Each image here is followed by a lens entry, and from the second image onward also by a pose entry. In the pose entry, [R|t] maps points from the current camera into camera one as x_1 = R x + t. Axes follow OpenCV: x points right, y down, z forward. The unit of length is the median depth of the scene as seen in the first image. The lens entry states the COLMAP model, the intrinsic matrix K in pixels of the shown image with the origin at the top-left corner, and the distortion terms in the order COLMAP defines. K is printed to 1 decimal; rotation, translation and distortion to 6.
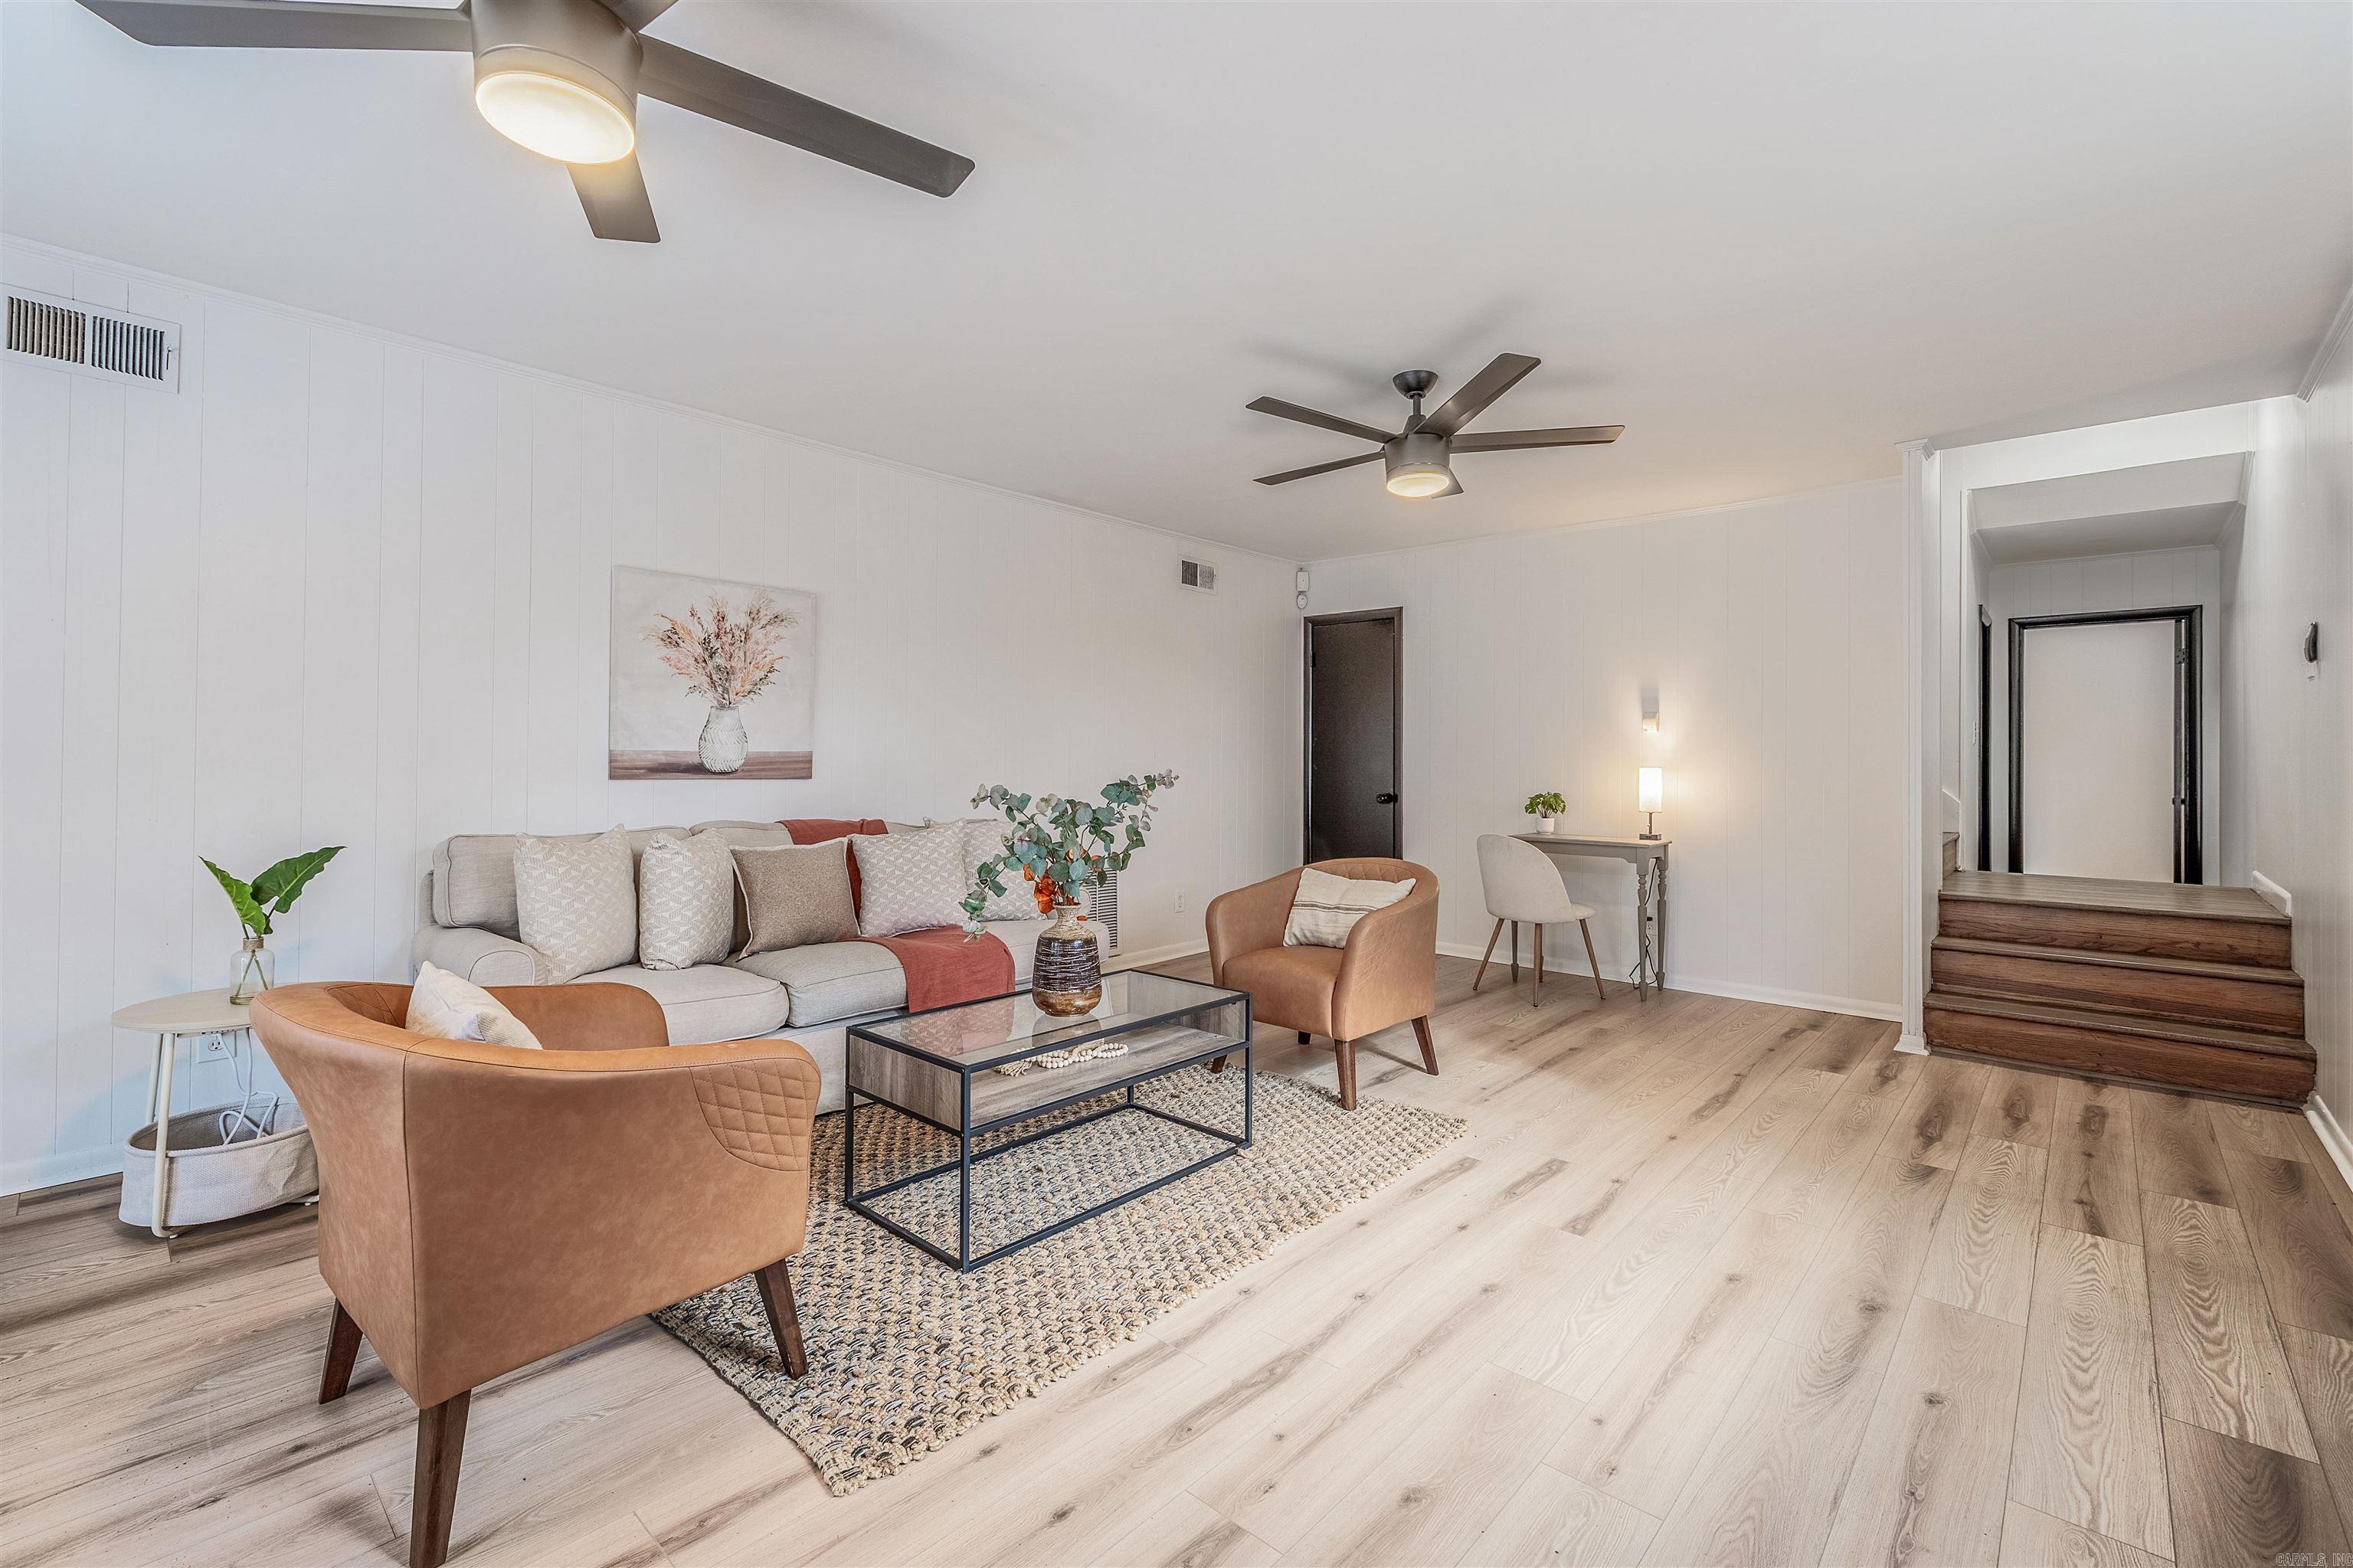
lens RADIAL K [[995.1, 0, 1176.0], [0, 995.1, 759.6], [0, 0, 1]] dist [-0.003137, -0.000181]
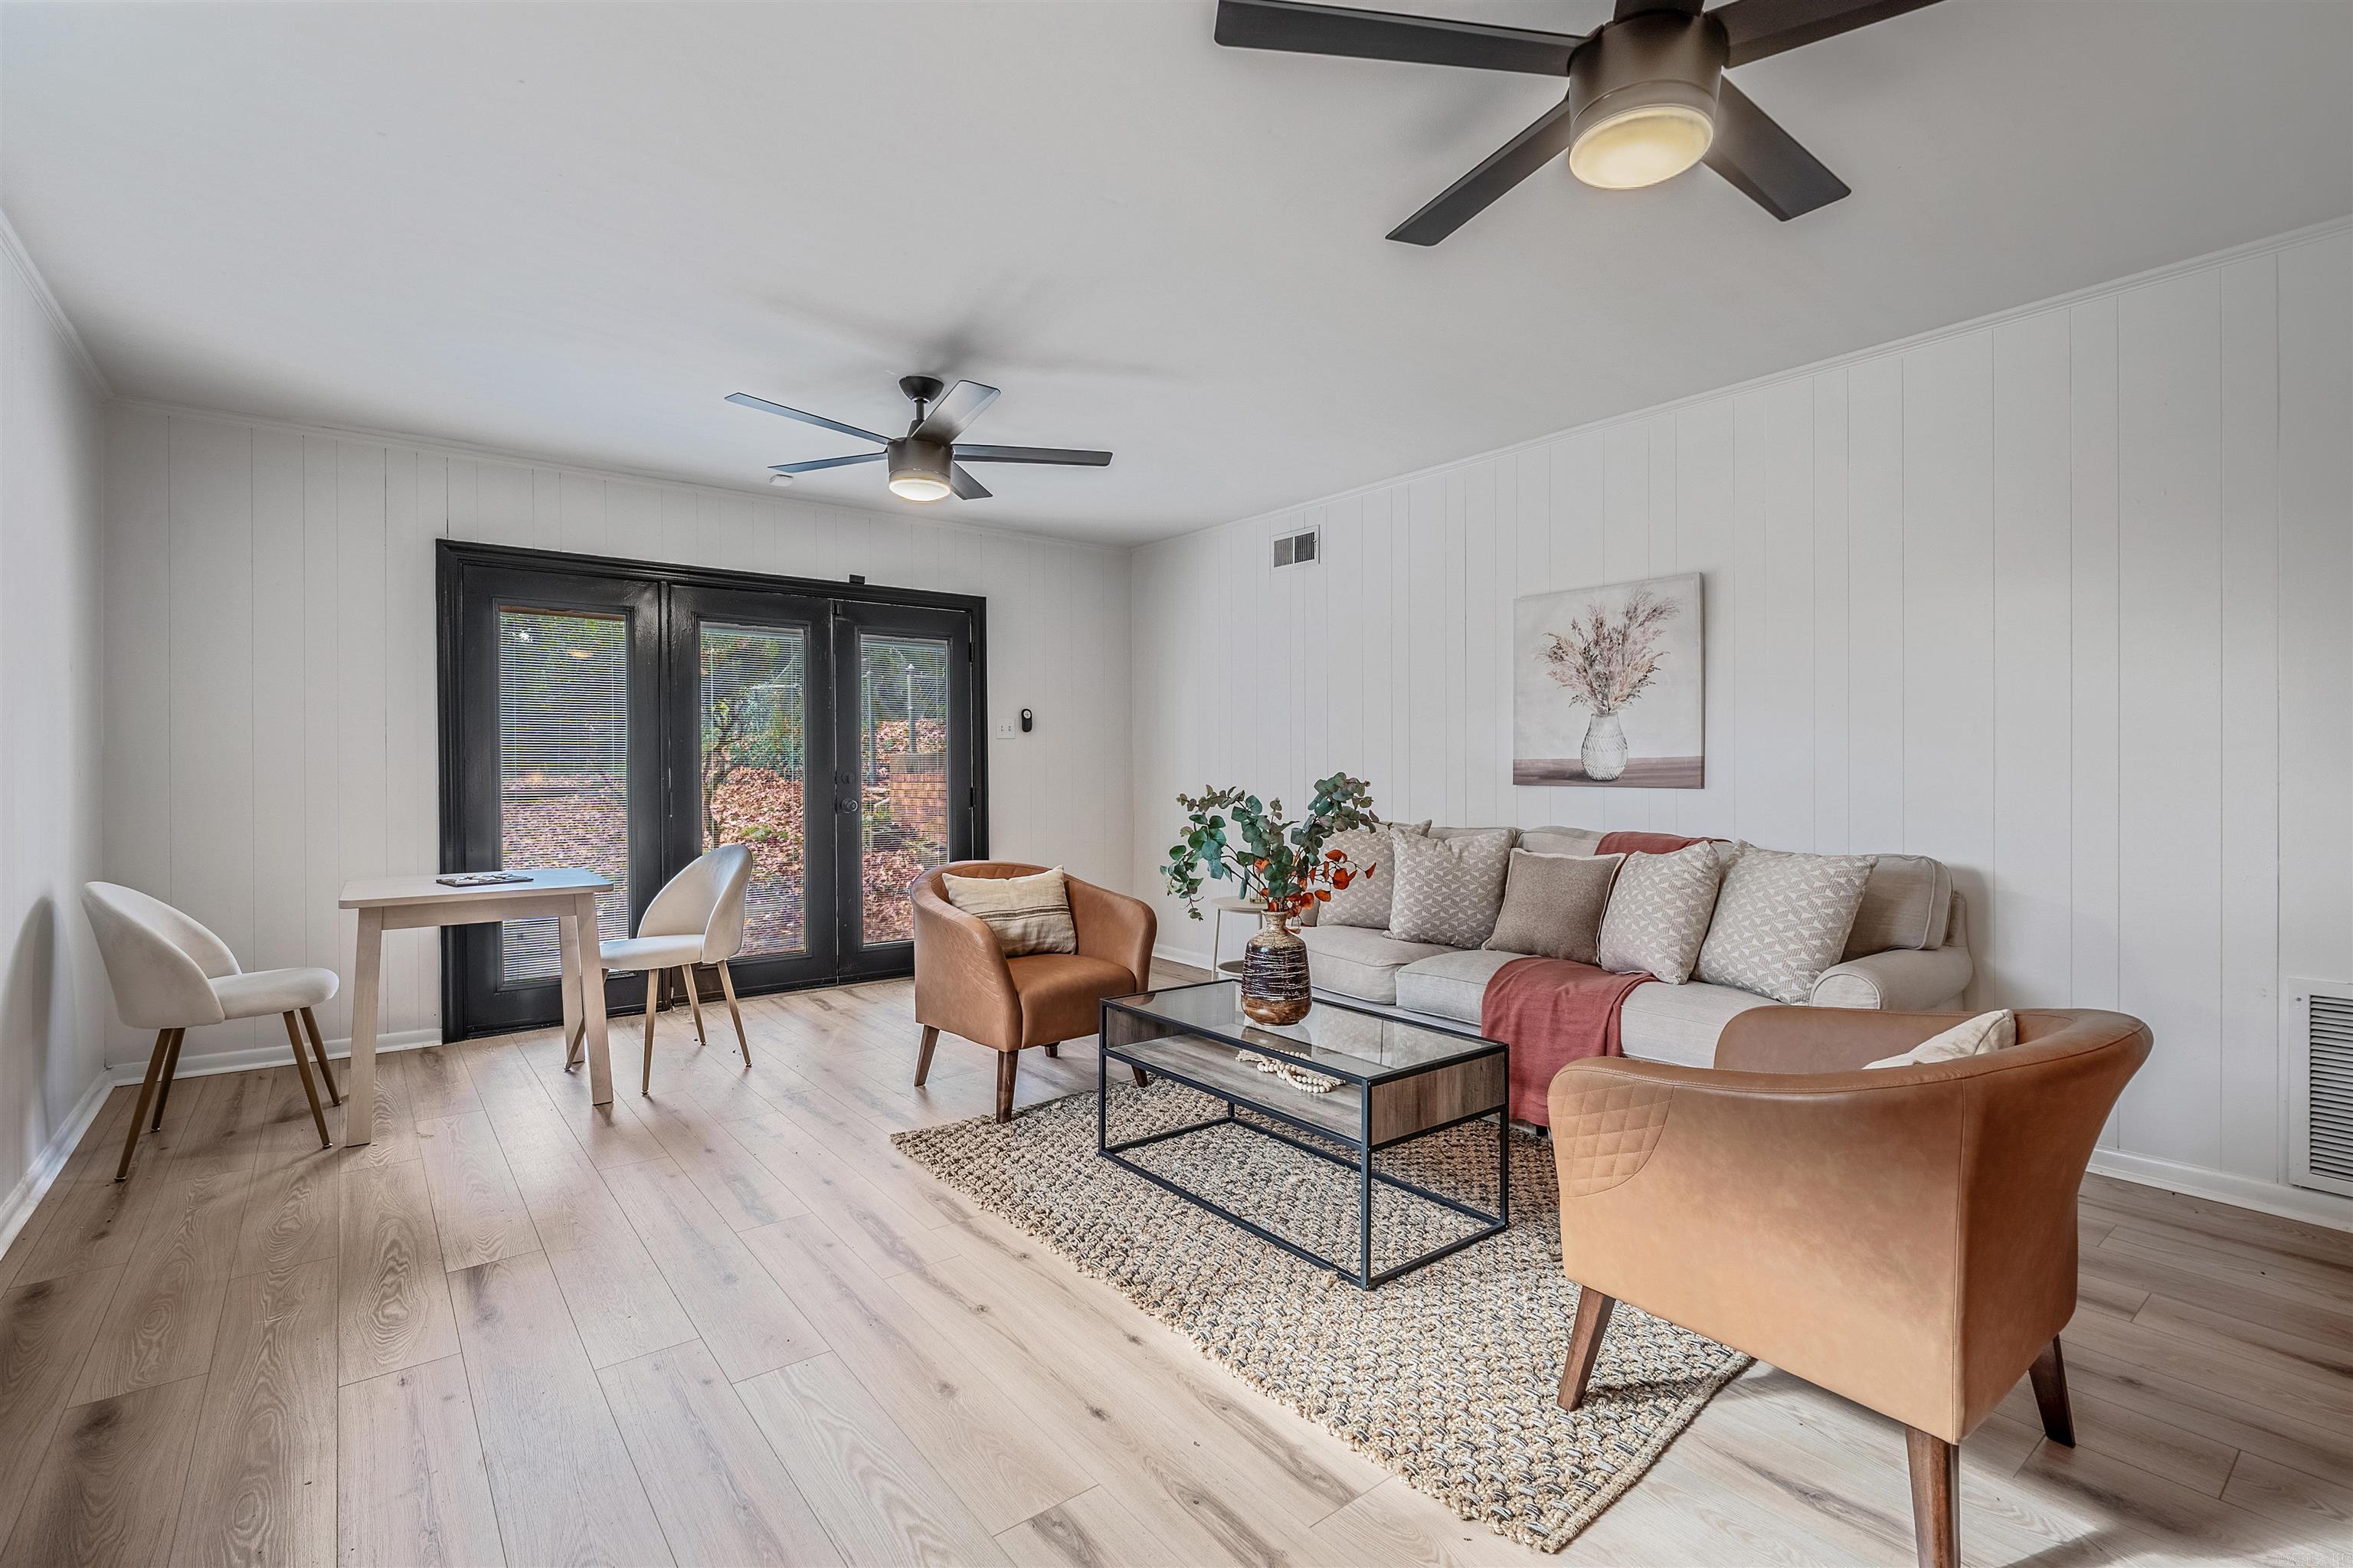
lens RADIAL K [[1059.5, 0, 1177.7], [0, 1059.5, 773.3], [0, 0, 1]] dist [-0.003636, -0.000187]
pose [[-0.157038, -0.002847, -0.987588, 0.671799], [0.004007, 0.999986, -0.003519, 0.008755], [0.987584, -0.004510, -0.157025, 0.767109]]
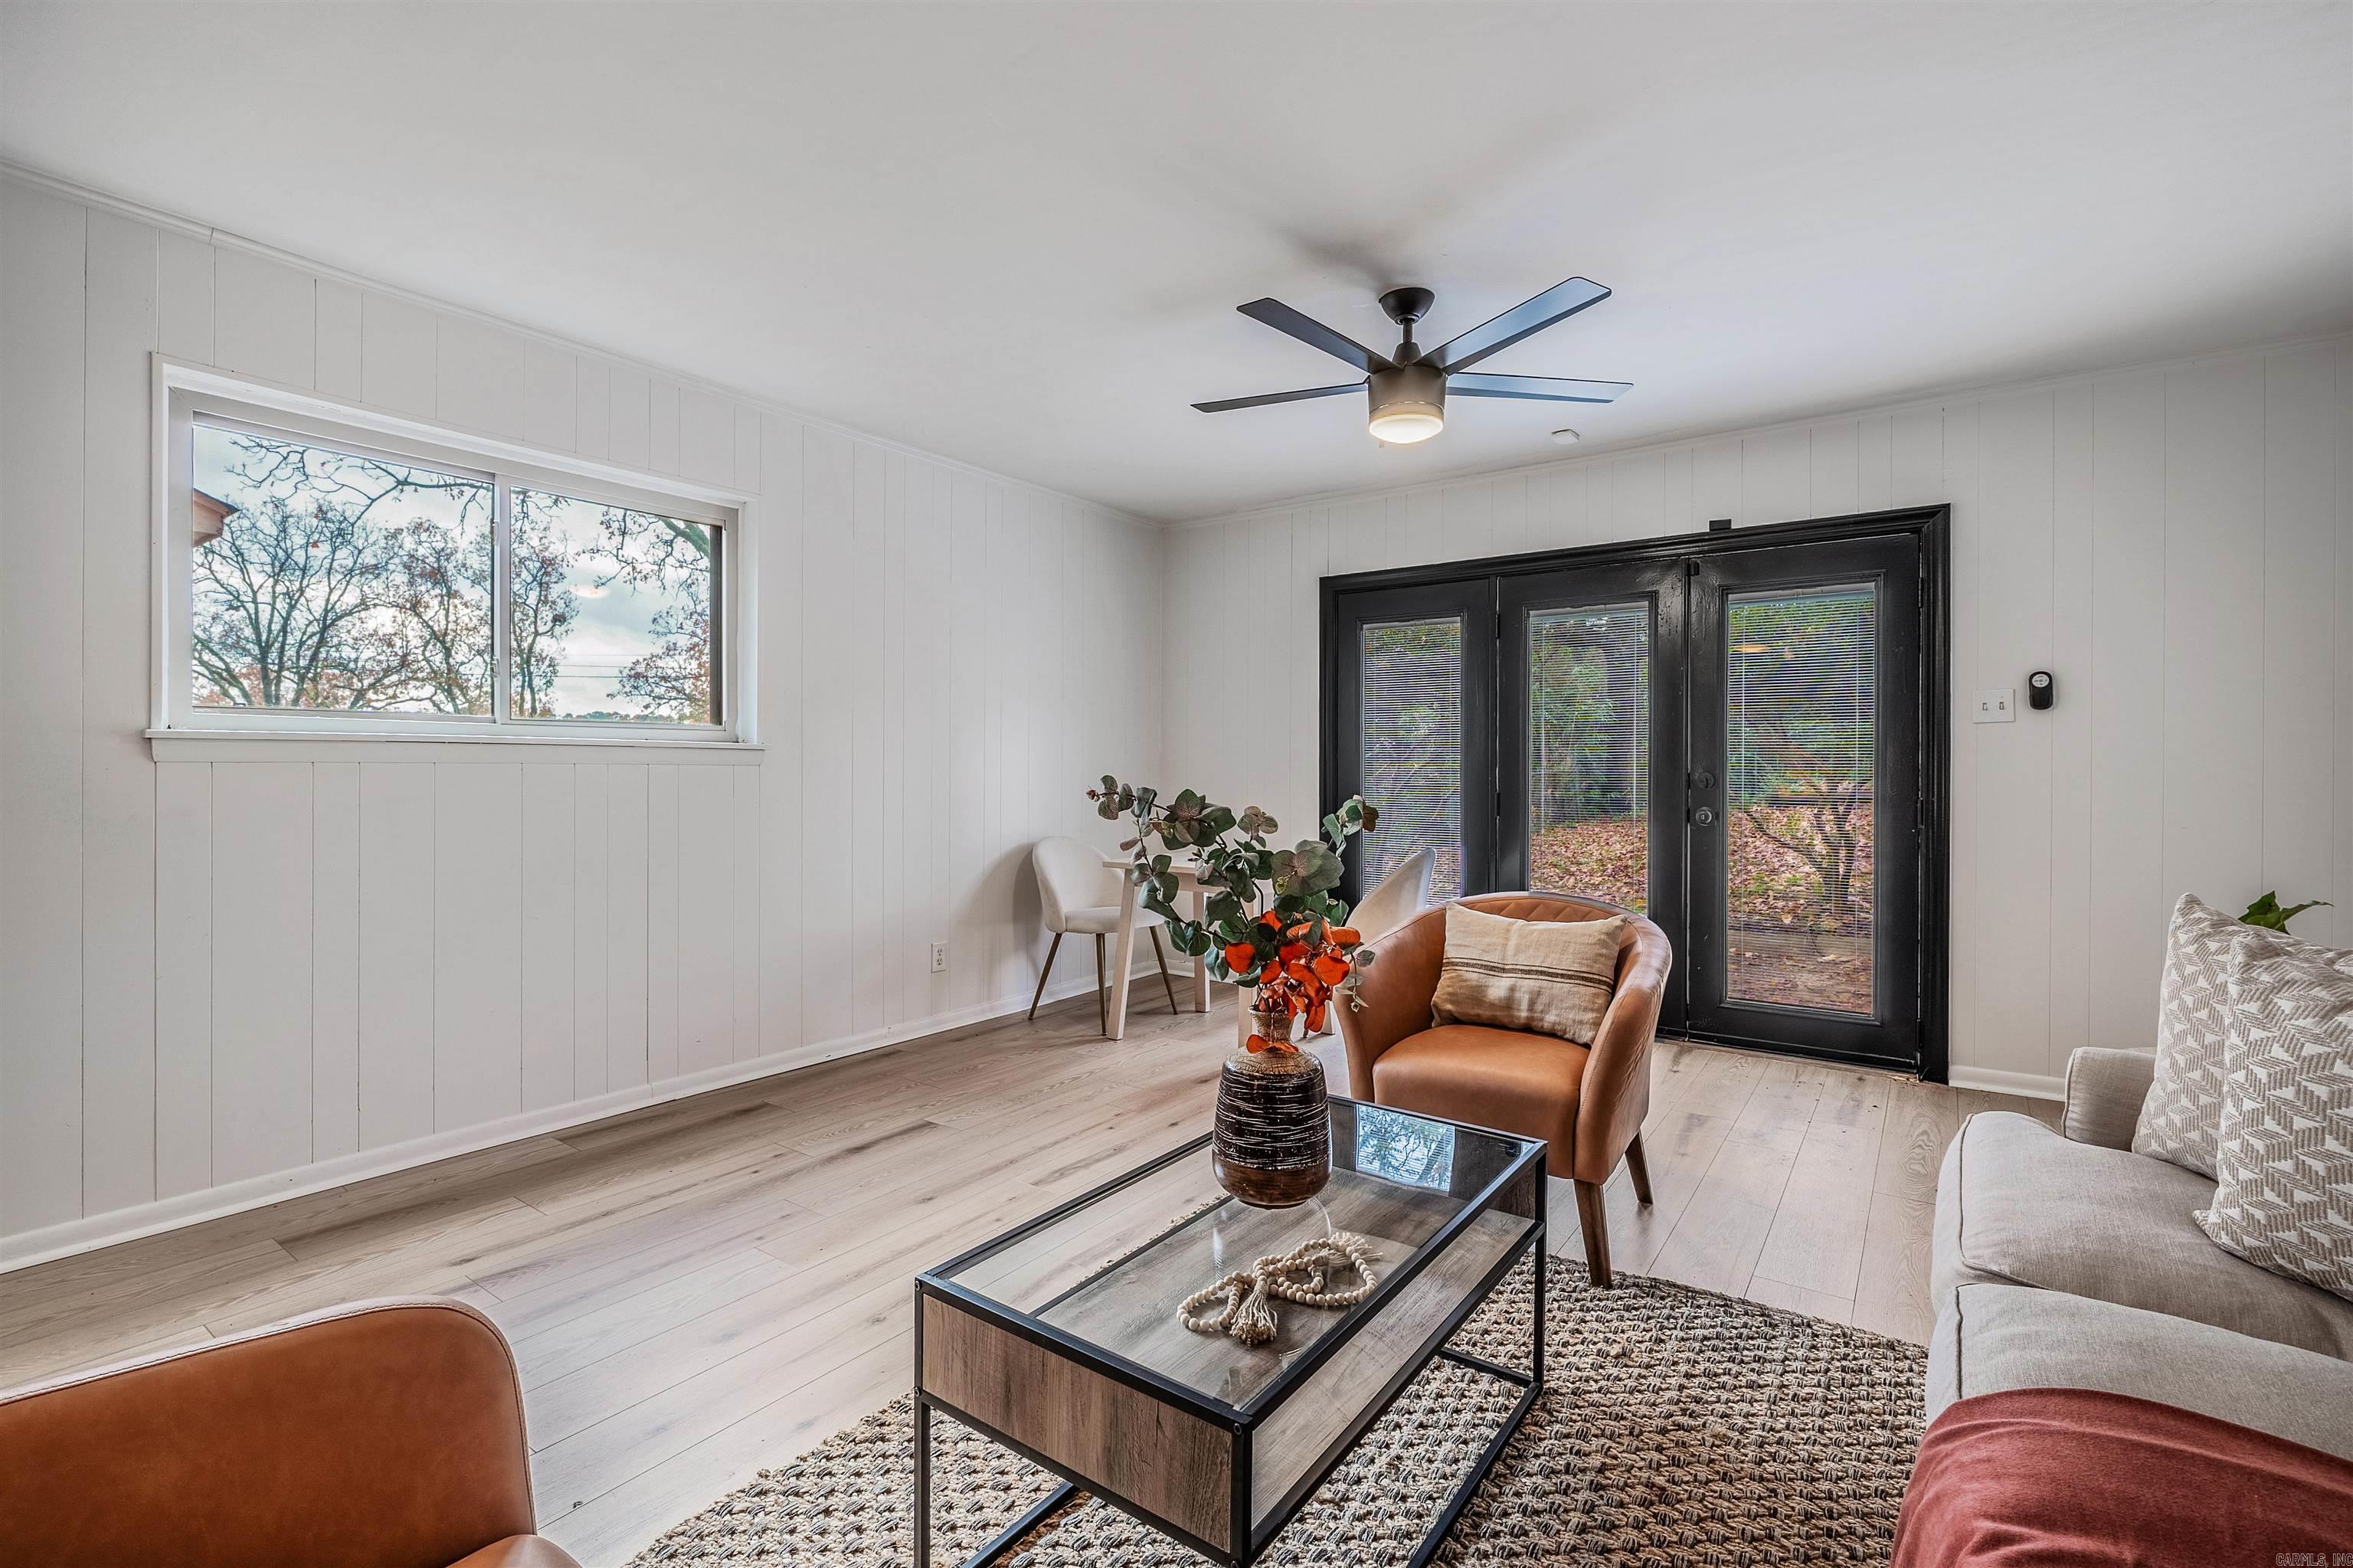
lens RADIAL K [[1059.5, 0, 1177.7], [0, 1059.5, 773.3], [0, 0, 1]] dist [-0.003636, -0.000187]
pose [[-0.993214, -0.010213, -0.115856, 0.003584], [-0.010549, 0.999942, 0.002288, 0.003486], [0.115826, 0.003494, -0.993263, 1.159766]]
